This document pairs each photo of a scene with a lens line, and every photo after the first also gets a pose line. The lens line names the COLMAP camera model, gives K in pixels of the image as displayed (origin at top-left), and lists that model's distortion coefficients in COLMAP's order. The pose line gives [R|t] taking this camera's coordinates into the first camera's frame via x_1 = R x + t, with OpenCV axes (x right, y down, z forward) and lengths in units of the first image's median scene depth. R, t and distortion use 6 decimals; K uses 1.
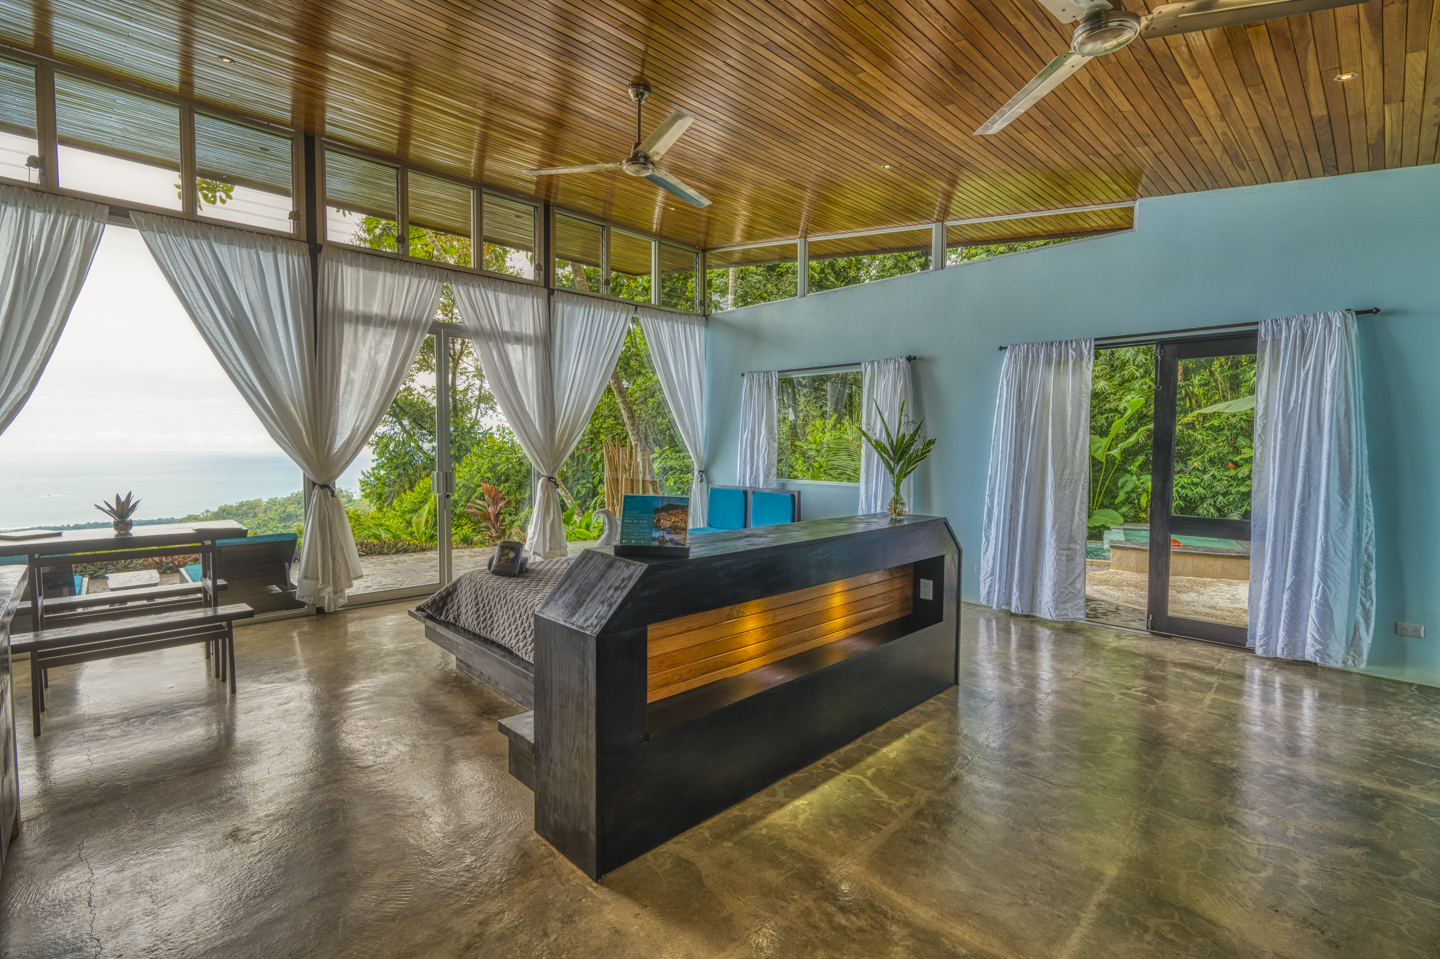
lens RADIAL K [[666.0, 0, 726.8], [0, 666.0, 478.0], [0, 0, 1]] dist [-0.004302, 0.000969]
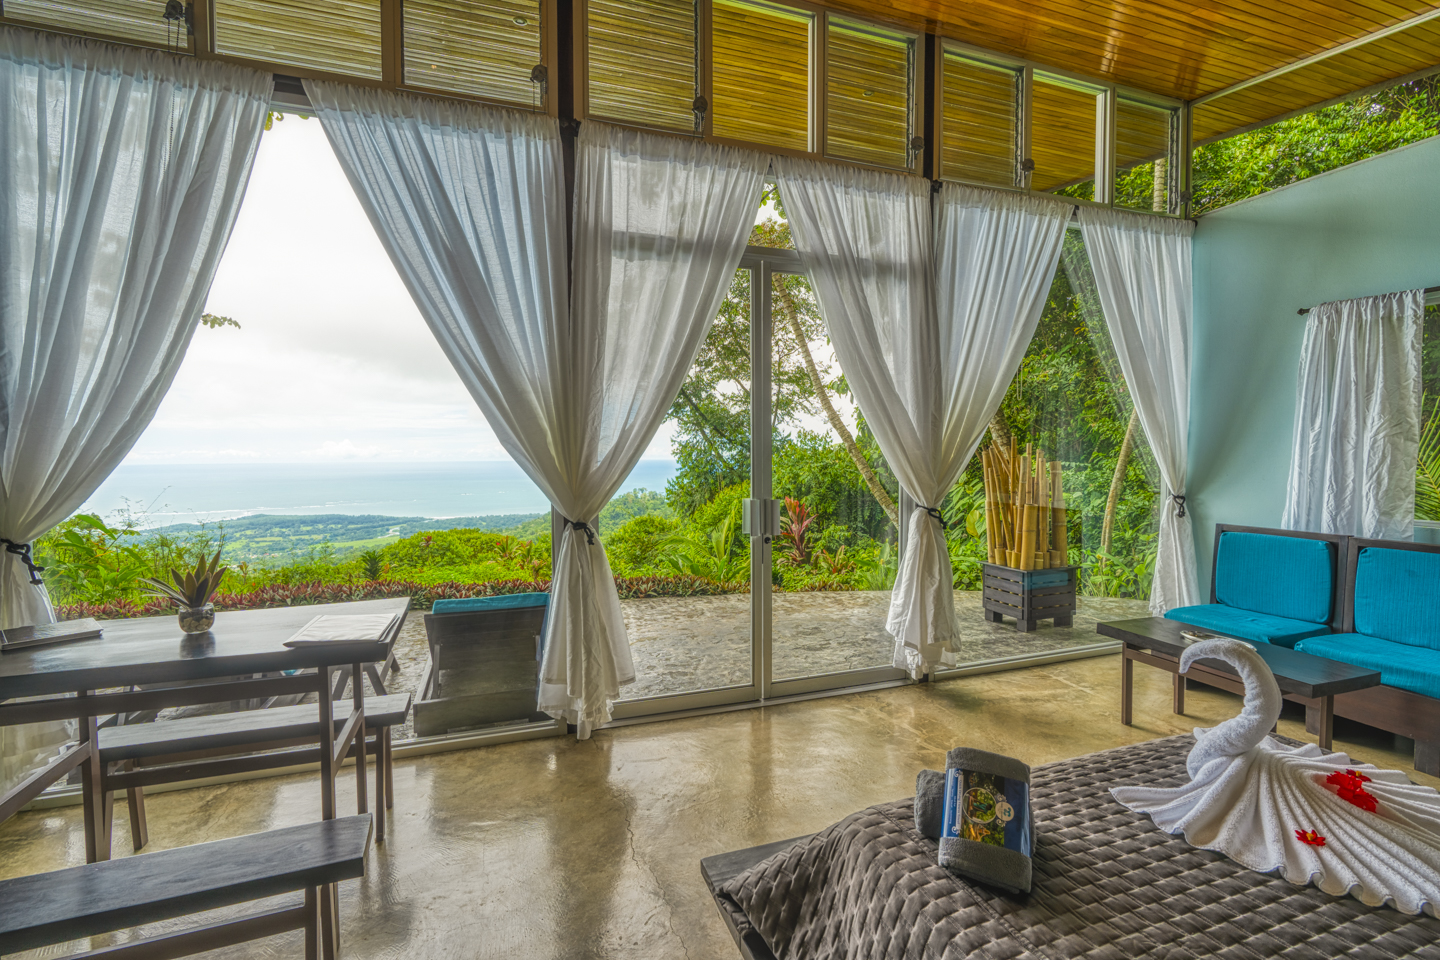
lens RADIAL K [[666.0, 0, 715.3], [0, 666.0, 480.3], [0, 0, 1]] dist [-0.004302, 0.000969]
pose [[0.905889, 0.007983, -0.423440, -0.194445], [-0.010730, 0.999934, -0.004103, -0.021759], [0.423379, 0.008260, 0.905915, 0.409741]]
